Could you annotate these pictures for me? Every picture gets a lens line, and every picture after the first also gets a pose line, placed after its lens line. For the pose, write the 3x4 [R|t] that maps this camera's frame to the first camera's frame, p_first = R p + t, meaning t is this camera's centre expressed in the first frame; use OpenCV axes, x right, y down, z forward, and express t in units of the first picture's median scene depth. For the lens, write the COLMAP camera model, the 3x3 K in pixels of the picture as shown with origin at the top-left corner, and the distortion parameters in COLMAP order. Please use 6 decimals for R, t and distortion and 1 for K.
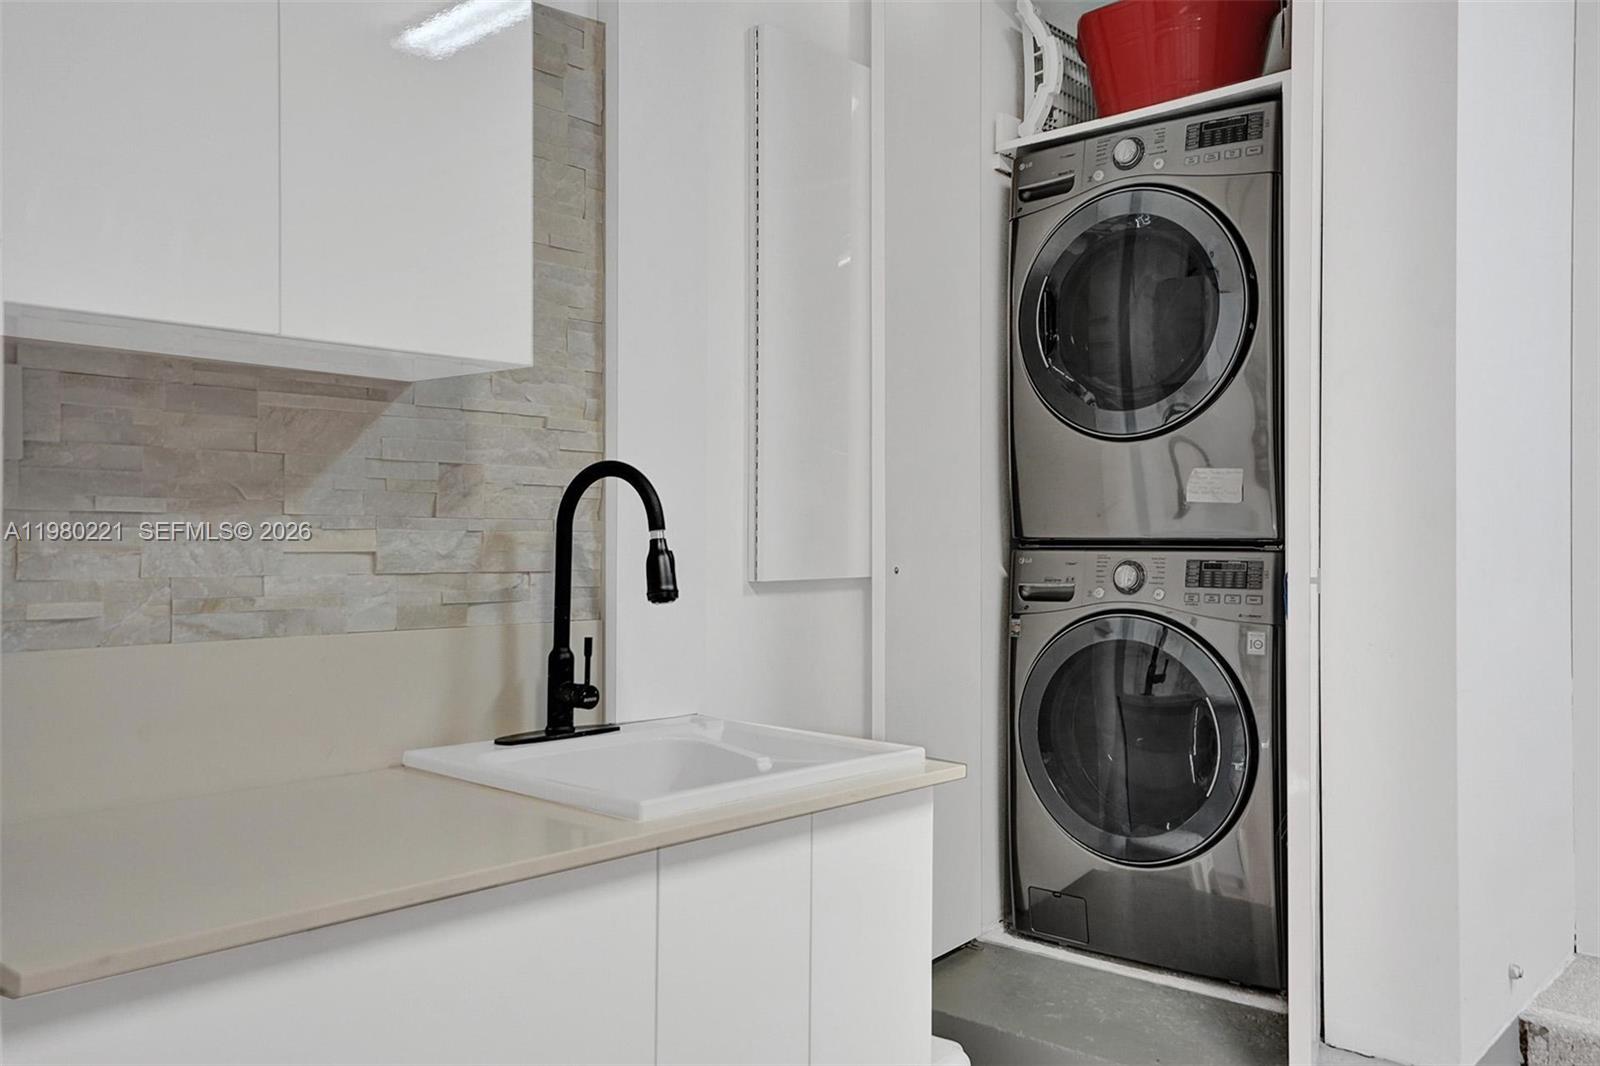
lens RADIAL K [[1380.0, 0, 800.5], [0, 1380.0, 504.9], [0, 0, 1]] dist [-0.014949, -0.001961]
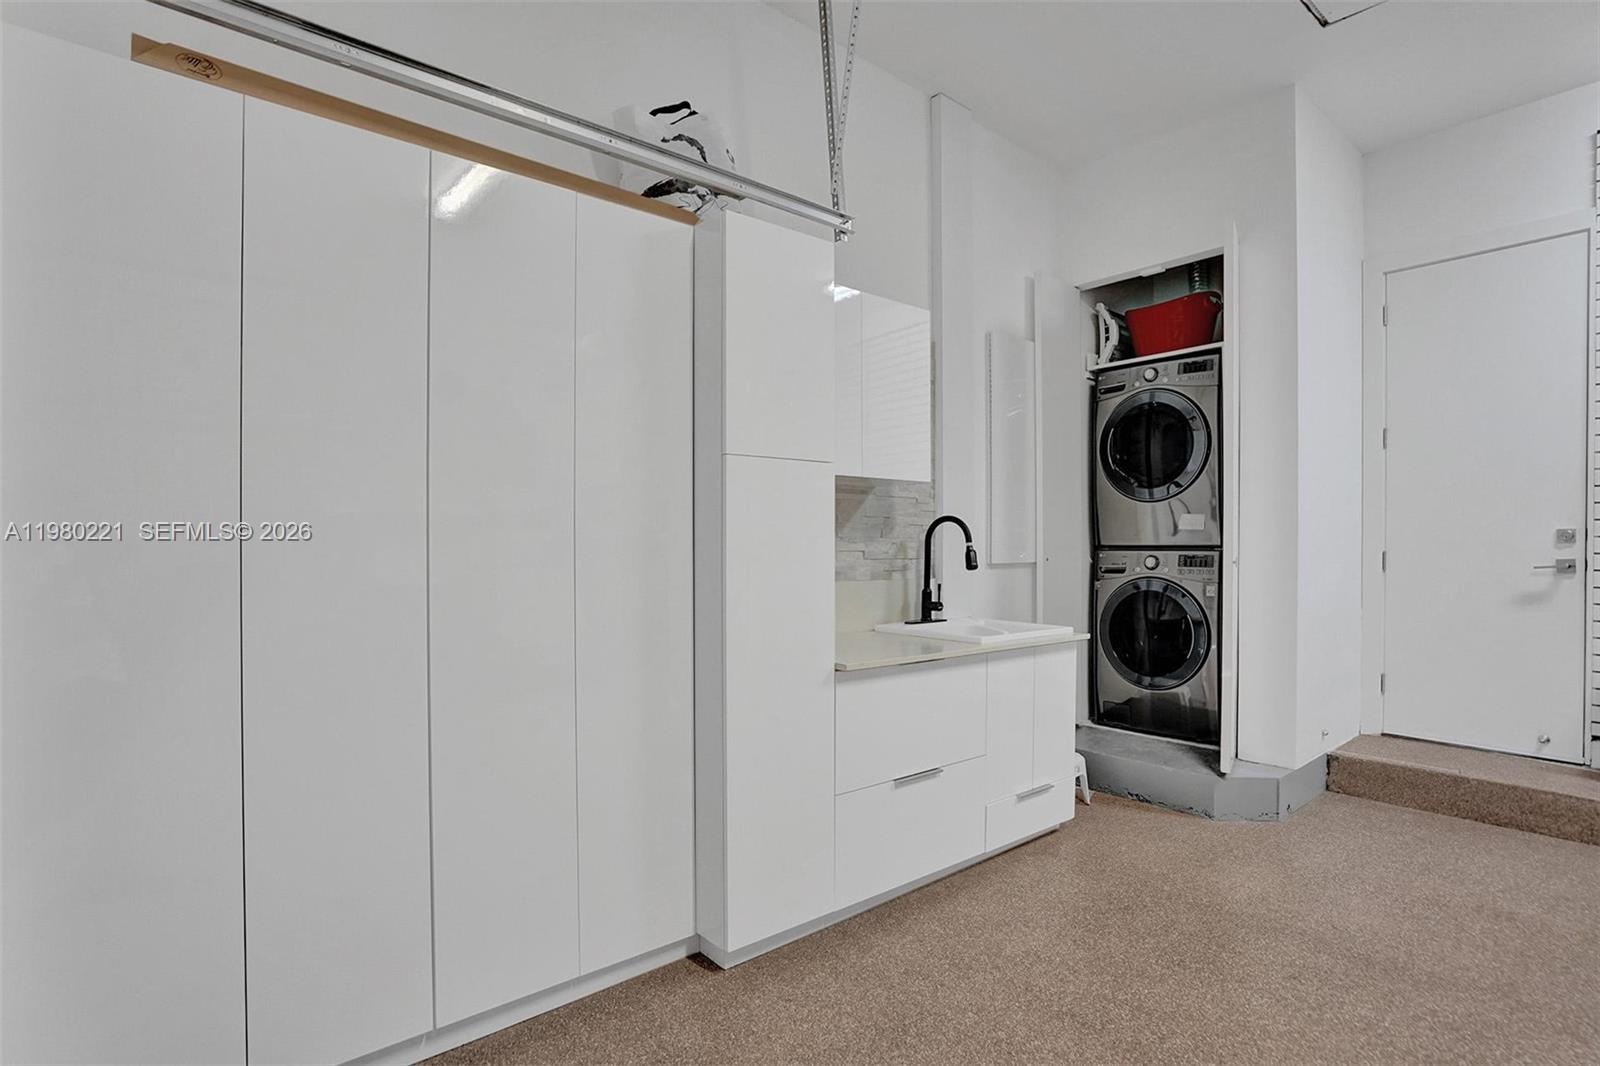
lens RADIAL K [[796.9, 0, 800.0], [0, 796.9, 533.0], [0, 0, 1]] dist [-0.057085, 0.030902]
pose [[0.986192, -0.003338, -0.165570, -0.117736], [0.004773, 0.999954, 0.008272, -0.009397], [0.165535, -0.008948, 0.986163, -0.375054]]
